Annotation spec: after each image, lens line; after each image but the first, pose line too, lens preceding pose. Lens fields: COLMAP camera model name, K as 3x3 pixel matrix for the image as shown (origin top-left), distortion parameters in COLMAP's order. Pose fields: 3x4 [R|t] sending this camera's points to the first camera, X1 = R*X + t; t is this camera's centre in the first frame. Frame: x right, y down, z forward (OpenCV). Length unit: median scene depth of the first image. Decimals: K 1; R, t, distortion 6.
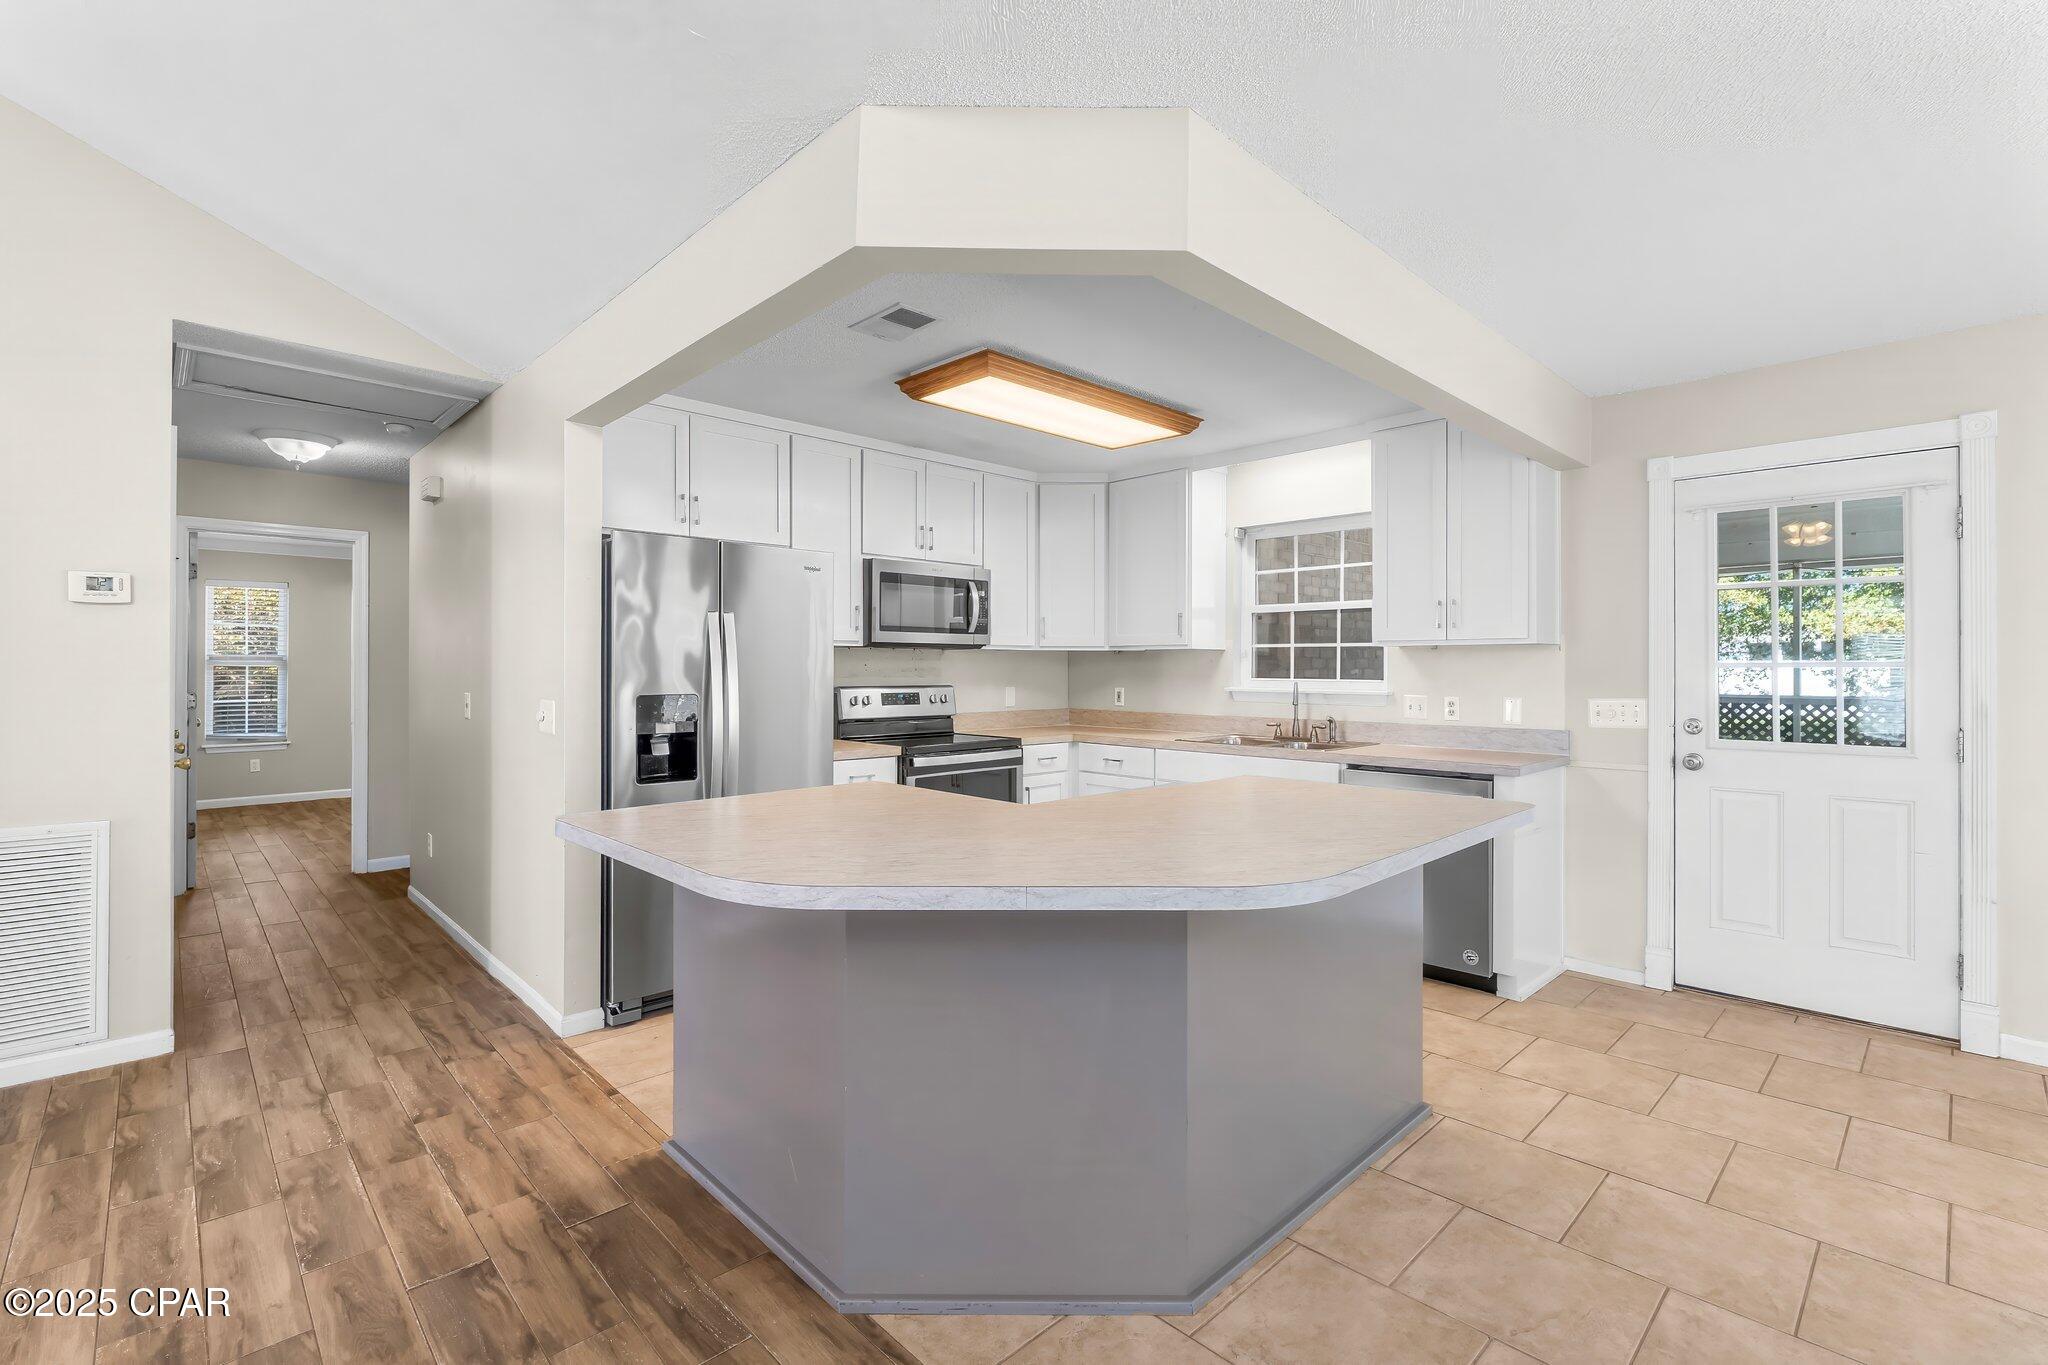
lens RADIAL K [[912.5, 0, 1030.9], [0, 912.5, 668.9], [0, 0, 1]] dist [-0.005770, 0.000707]
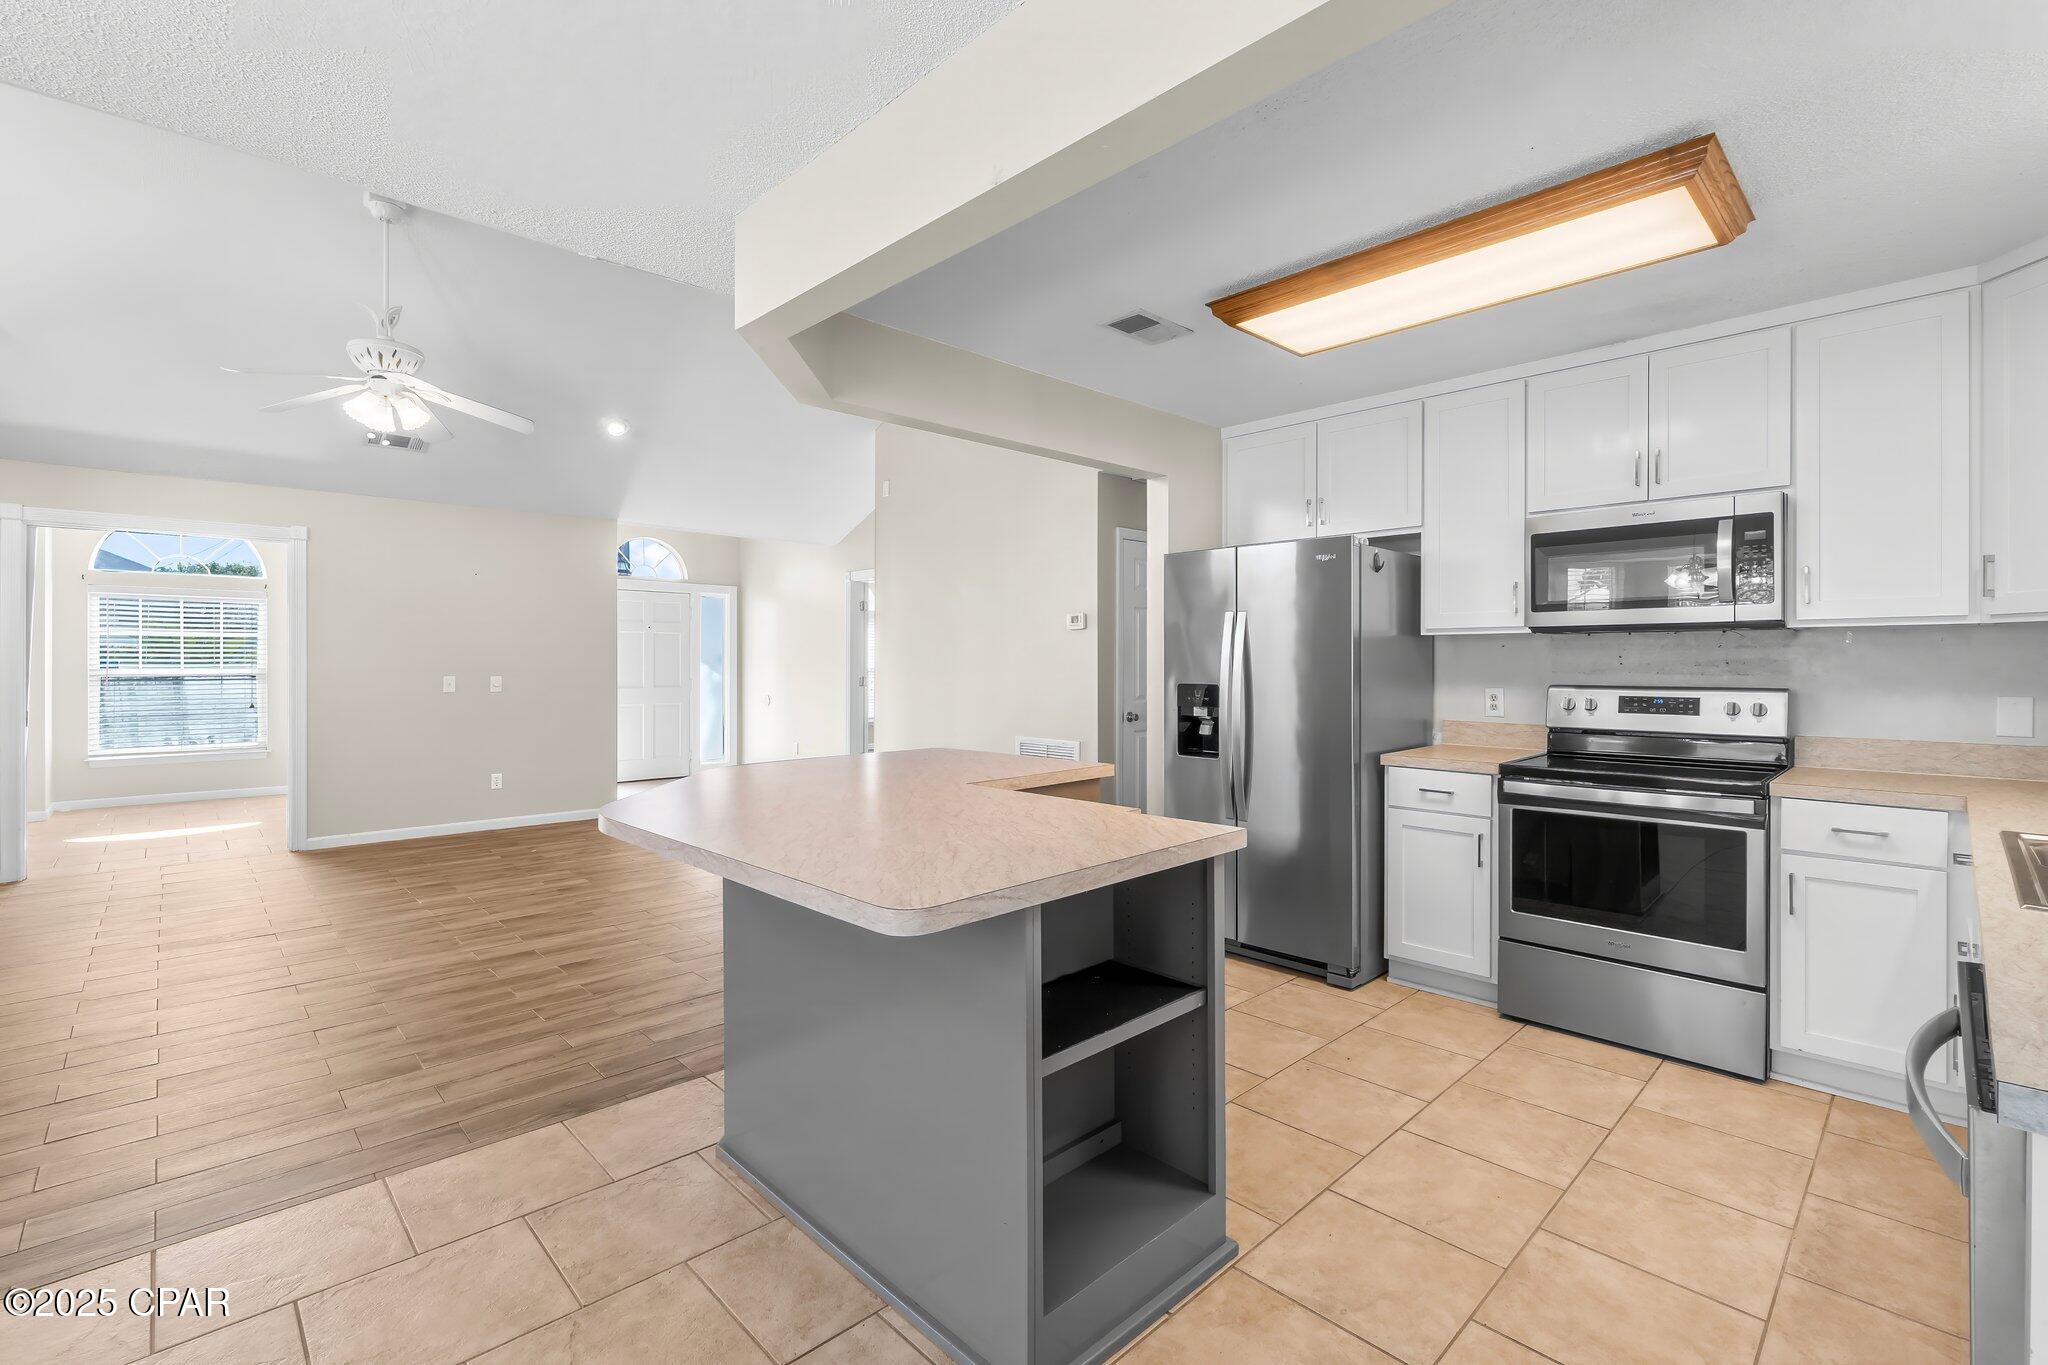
lens RADIAL K [[899.3, 0, 1026.5], [0, 899.3, 669.6], [0, 0, 1]] dist [-0.001913, -0.000235]
pose [[-0.001457, 0.005345, -0.999985, 0.773703], [-0.000396, 0.999986, 0.005346, 0.003200], [0.999999, 0.000404, -0.001455, 0.764970]]
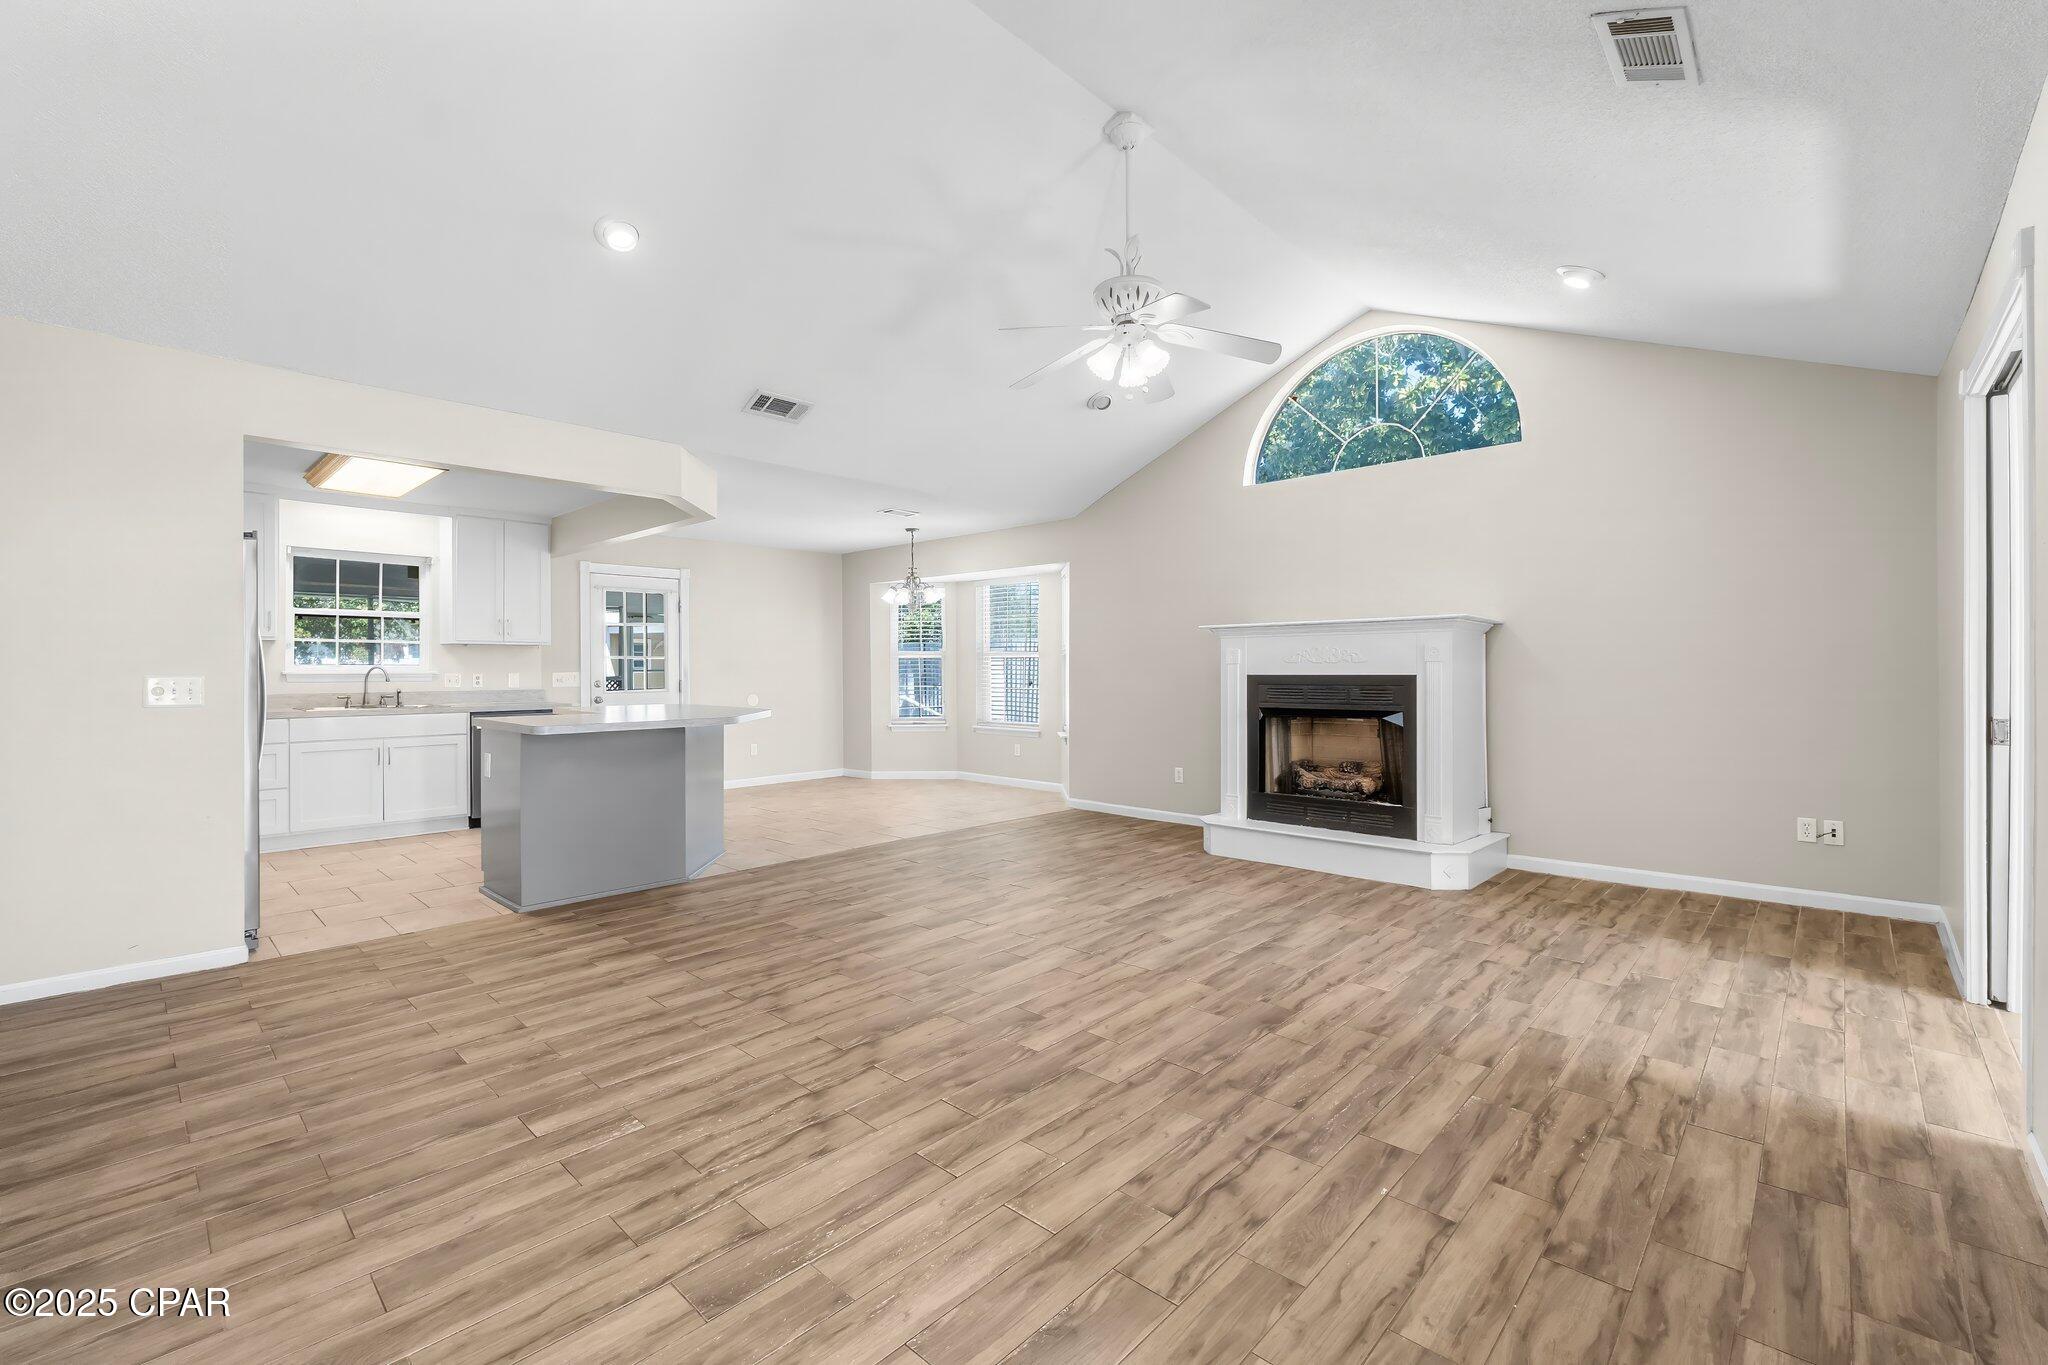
lens RADIAL K [[869.0, 0, 1033.2], [0, 869.0, 668.1], [0, 0, 1]] dist [-0.005750, -0.000251]
pose [[-0.051864, -0.000503, 0.998654, -1.556233], [0.004589, 0.999989, 0.000742, 0.028678], [-0.998644, 0.004621, -0.051861, 0.043410]]
